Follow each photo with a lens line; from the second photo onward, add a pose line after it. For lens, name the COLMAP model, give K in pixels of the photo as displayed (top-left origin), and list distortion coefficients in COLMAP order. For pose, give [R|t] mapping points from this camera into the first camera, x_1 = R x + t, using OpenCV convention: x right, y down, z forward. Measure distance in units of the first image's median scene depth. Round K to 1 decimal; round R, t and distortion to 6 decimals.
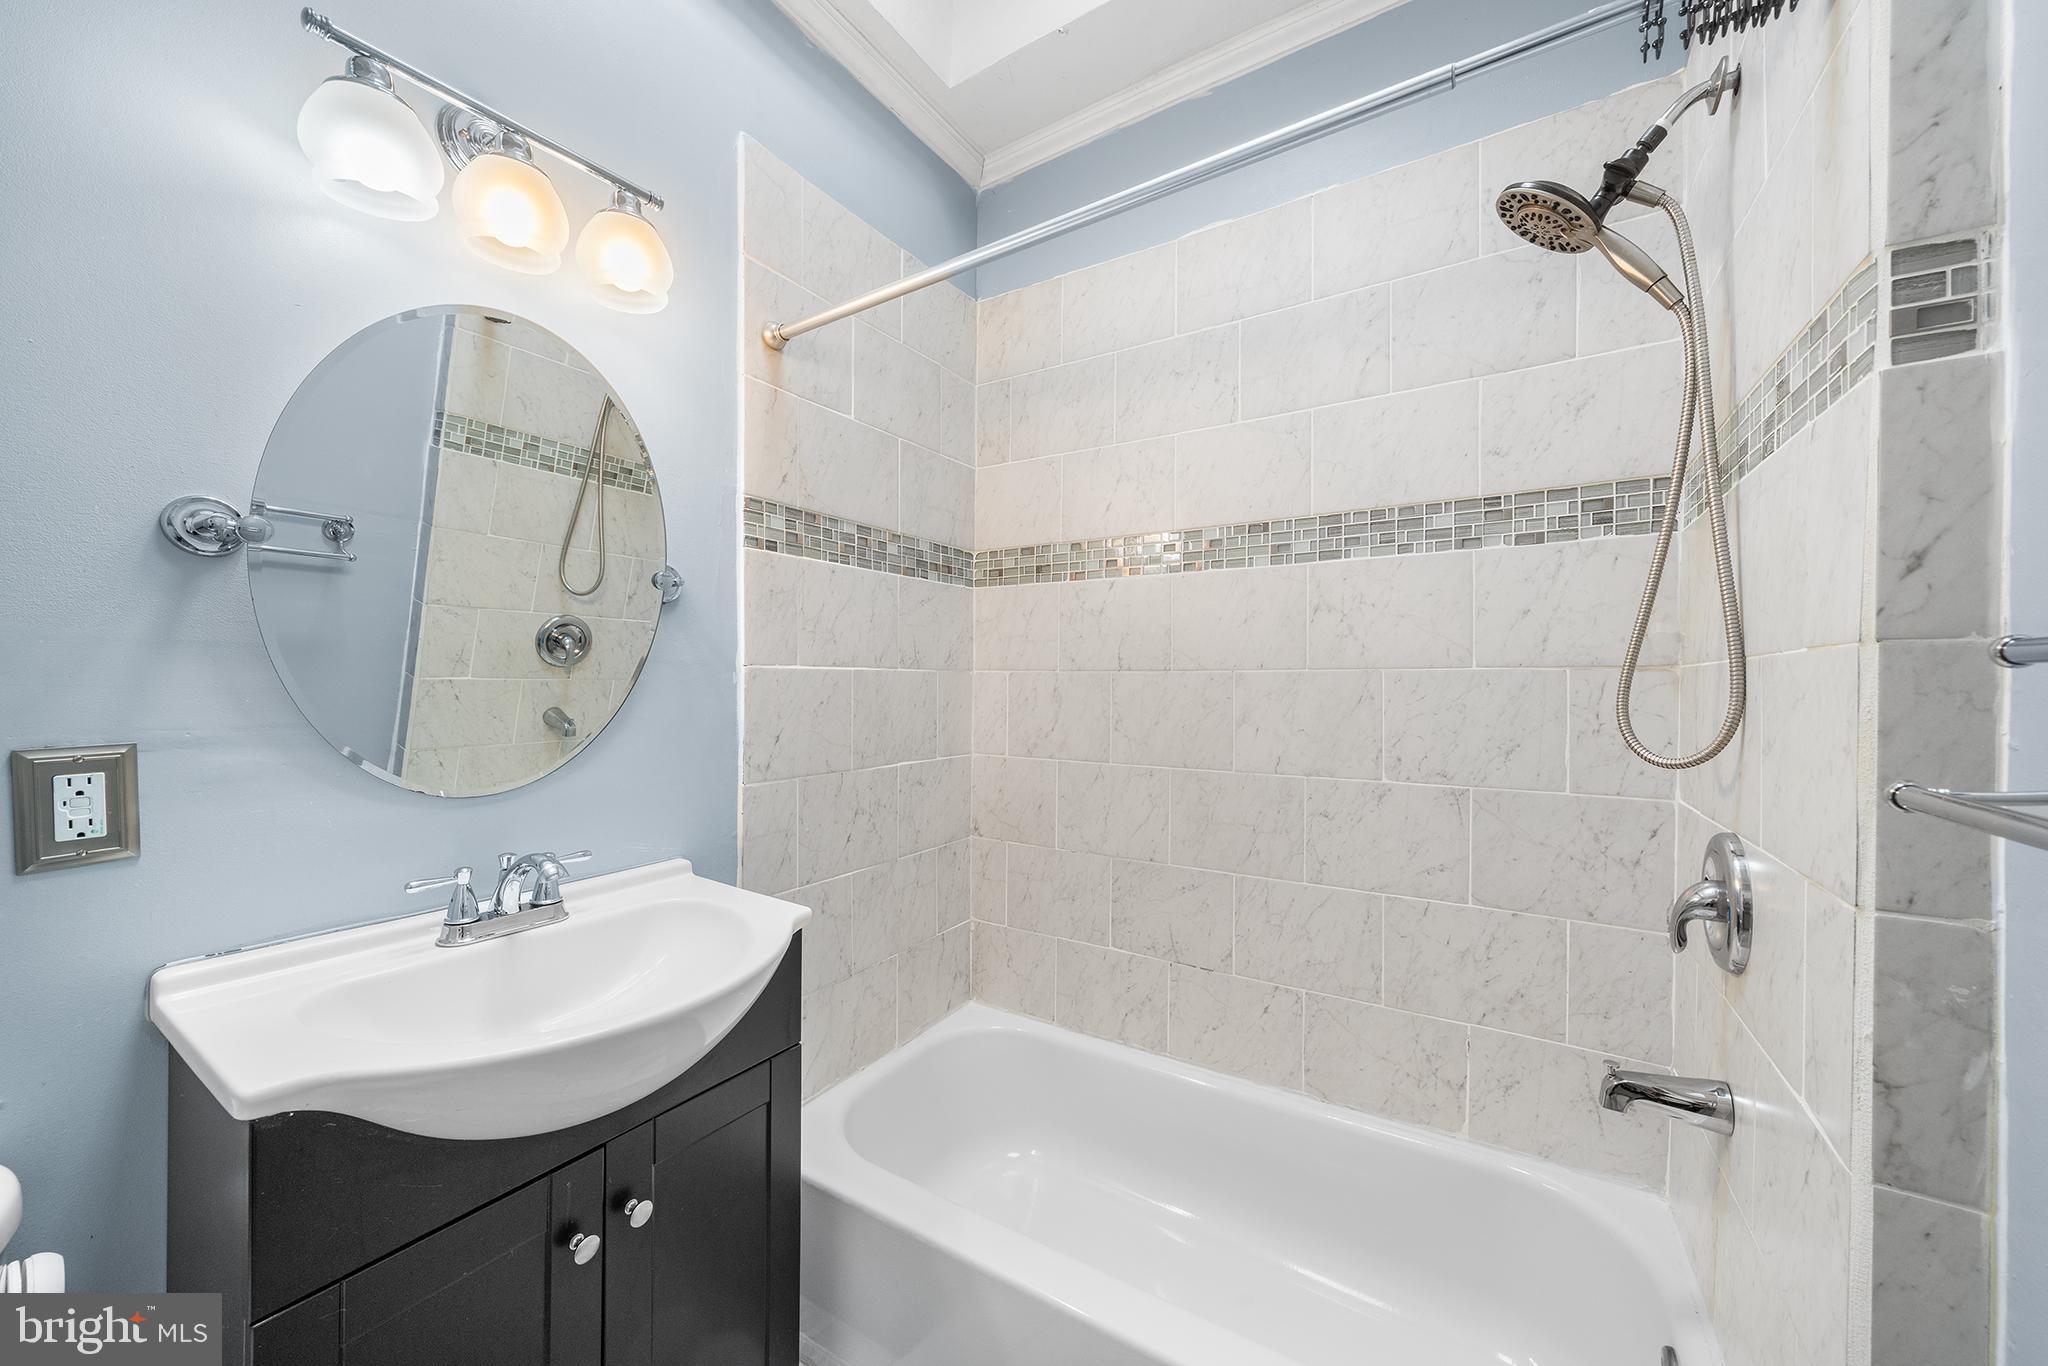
lens RADIAL K [[745.8, 0, 1021.7], [0, 745.8, 685.8], [0, 0, 1]] dist [-0.001761, 0.000182]
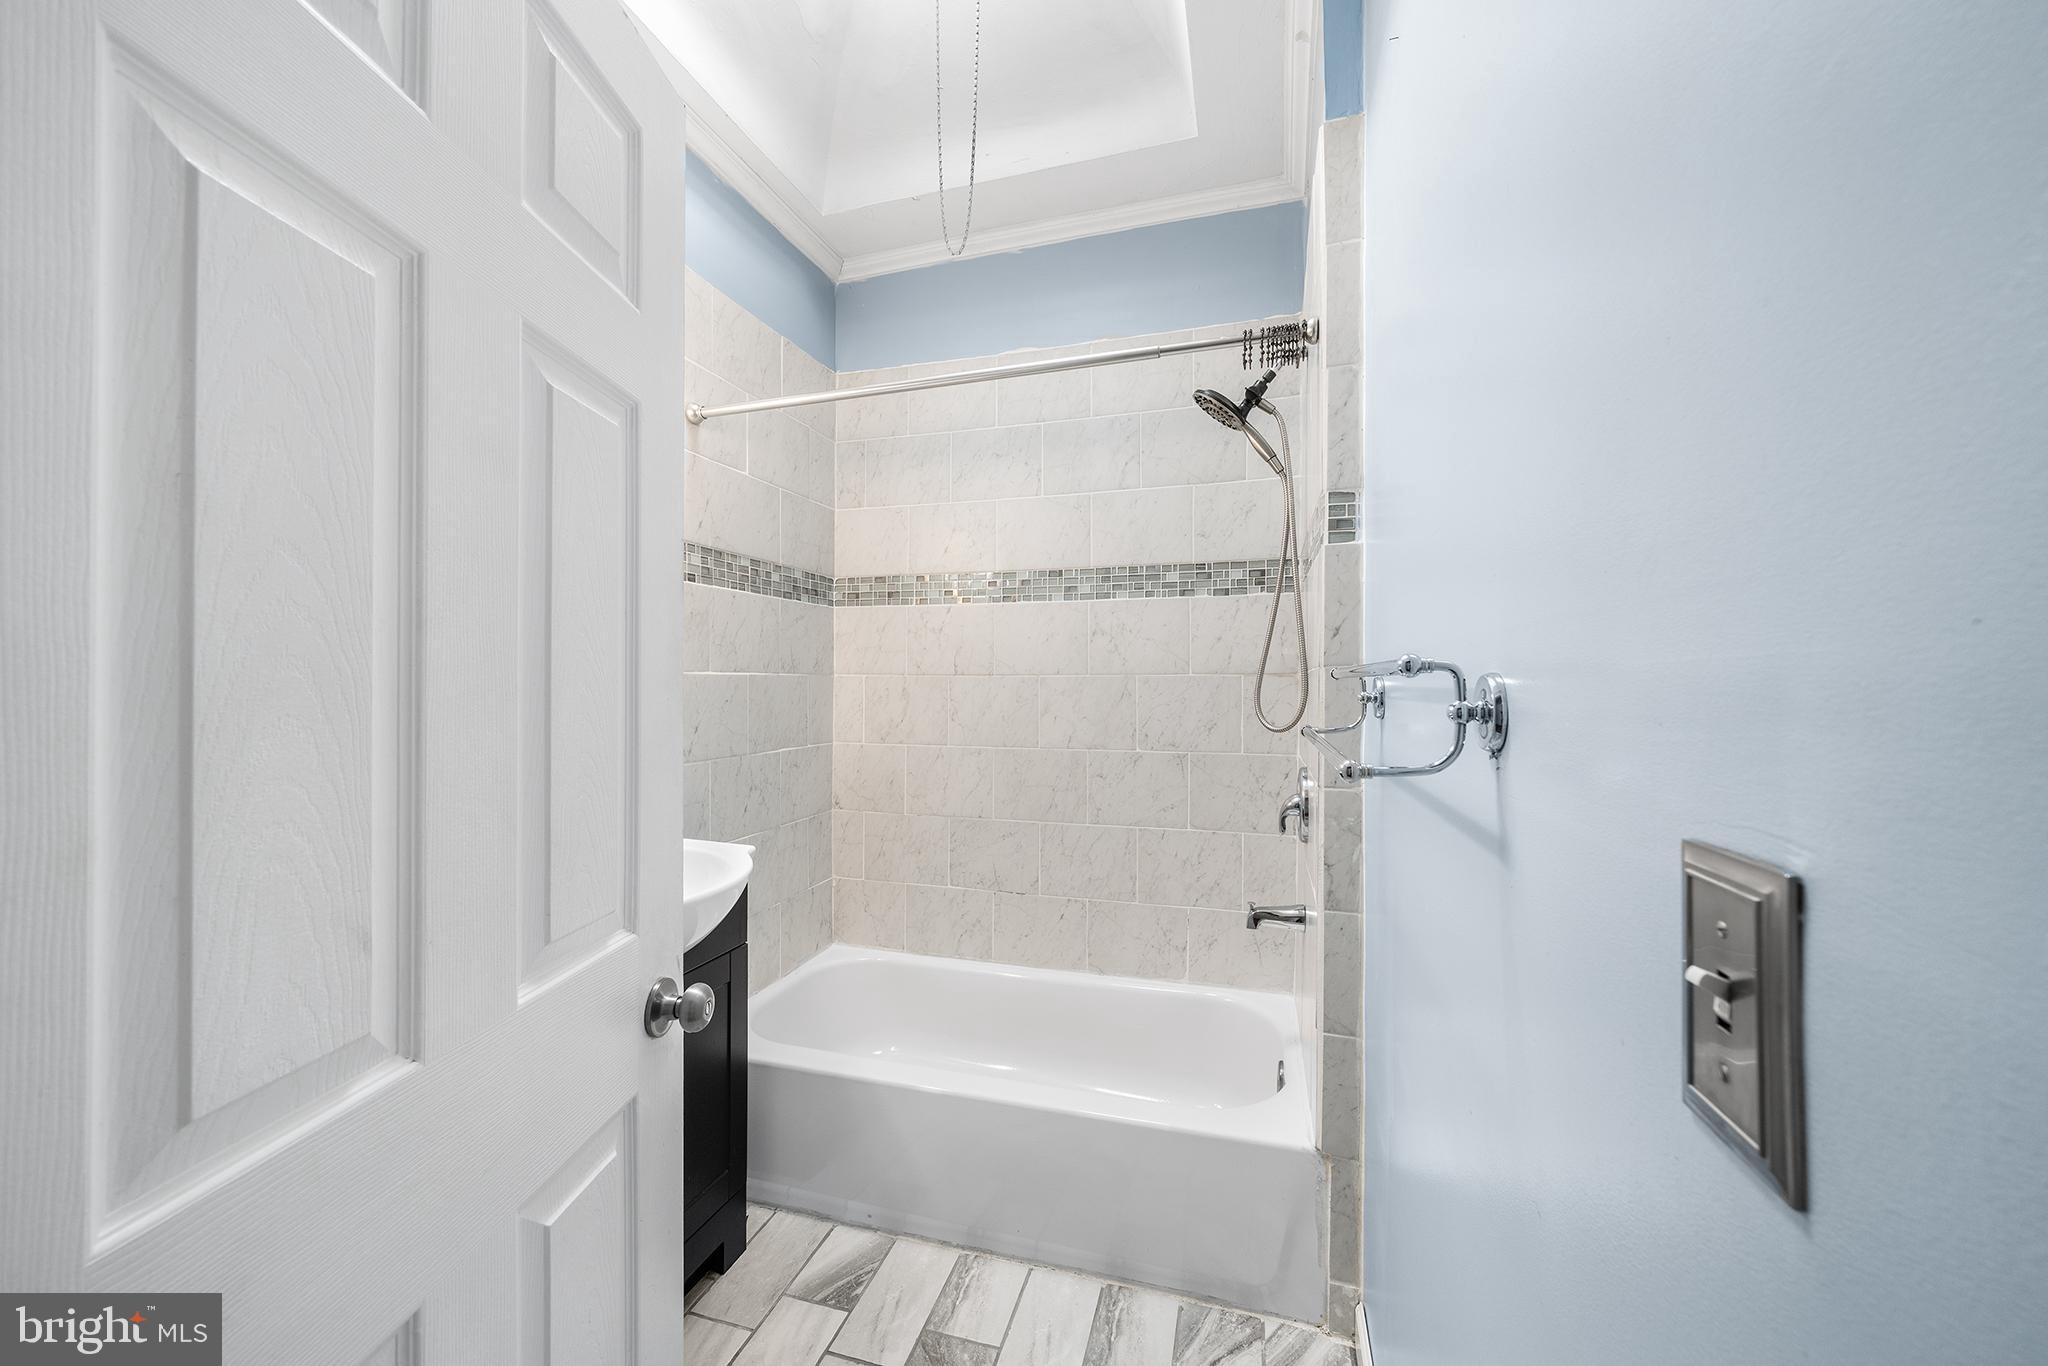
lens RADIAL K [[785.9, 0, 1022.7], [0, 785.9, 679.1], [0, 0, 1]] dist [-0.002424, -0.000453]
pose [[0.963535, -0.001187, 0.267579, -0.143779], [0.003128, 0.999972, -0.006829, -0.003805], [-0.267564, 0.007417, 0.963512, -0.423017]]
